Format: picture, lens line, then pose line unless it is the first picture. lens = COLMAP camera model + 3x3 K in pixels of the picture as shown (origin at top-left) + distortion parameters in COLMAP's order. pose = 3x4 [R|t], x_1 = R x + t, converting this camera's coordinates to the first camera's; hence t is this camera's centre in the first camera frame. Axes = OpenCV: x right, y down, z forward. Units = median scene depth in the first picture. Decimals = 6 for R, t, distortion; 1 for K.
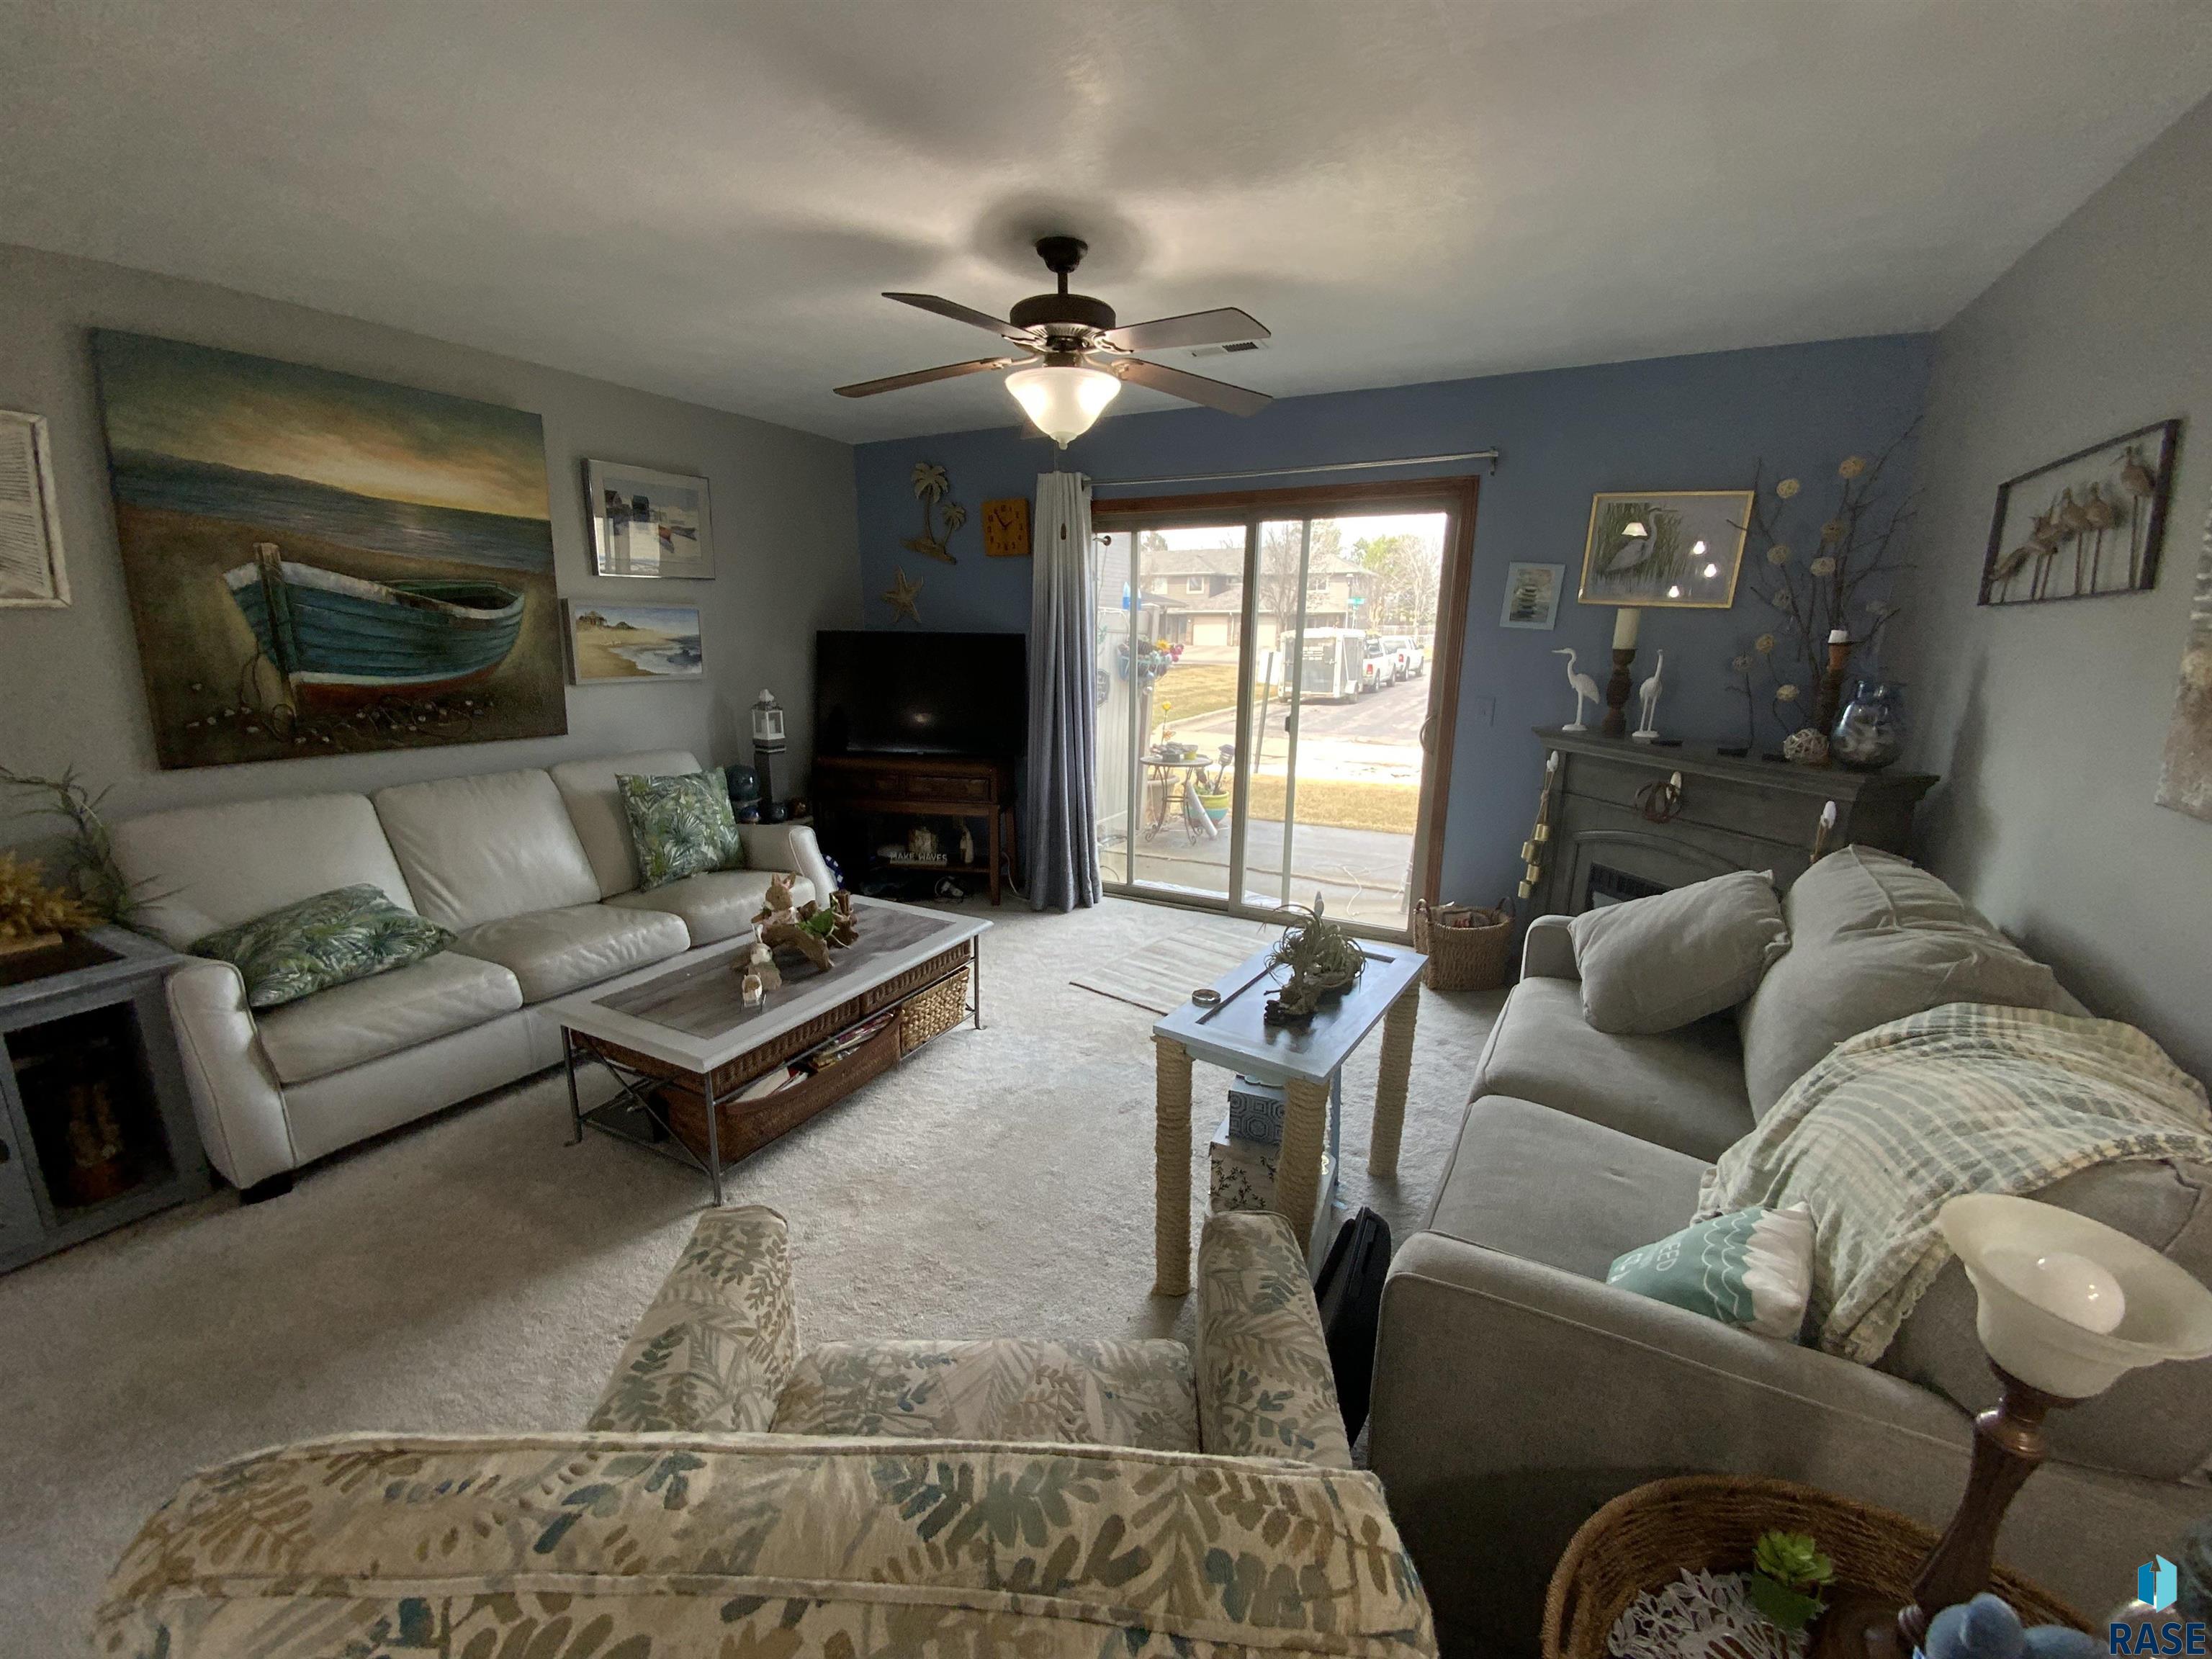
lens RADIAL K [[891.0, 0, 1114.3], [0, 891.0, 831.9], [0, 0, 1]] dist [0.021441, -0.020380]
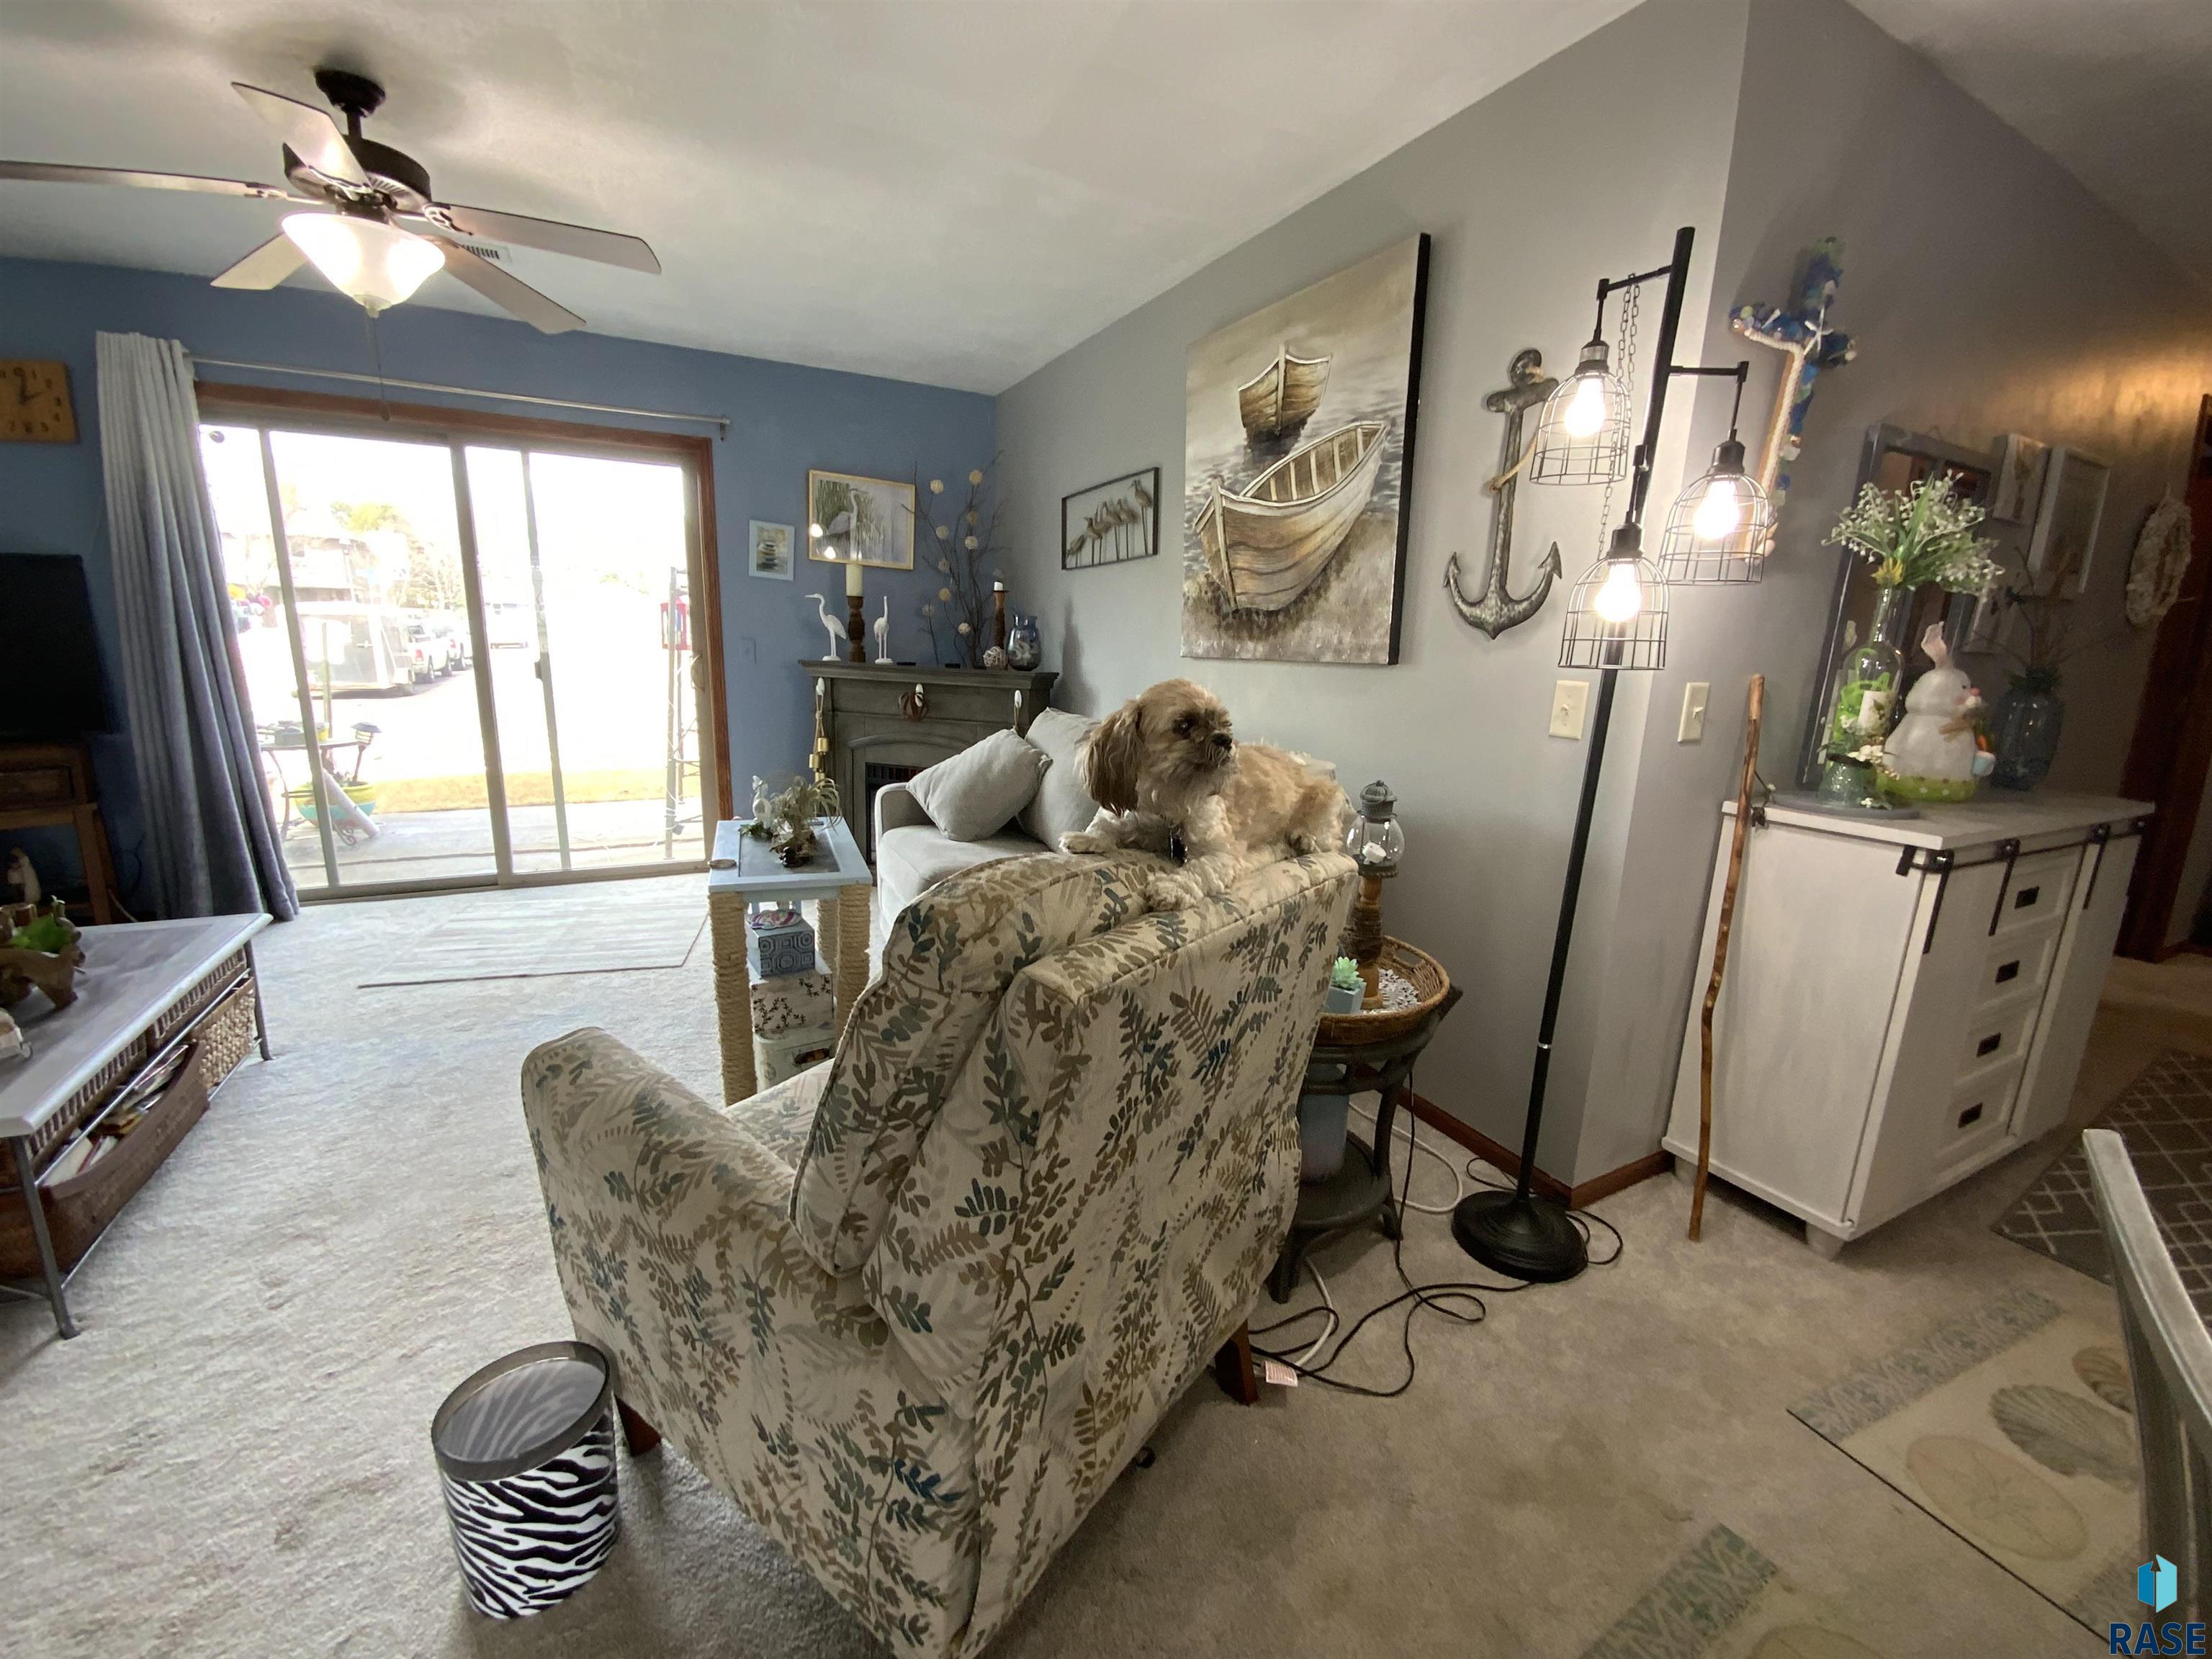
lens RADIAL K [[891.0, 0, 1114.3], [0, 891.0, 831.9], [0, 0, 1]] dist [0.021441, -0.020380]
pose [[0.573310, -0.165382, 0.802474, -0.348541], [0.159487, 0.983208, 0.088687, 0.085337], [-0.803666, 0.077139, 0.590059, -0.040242]]
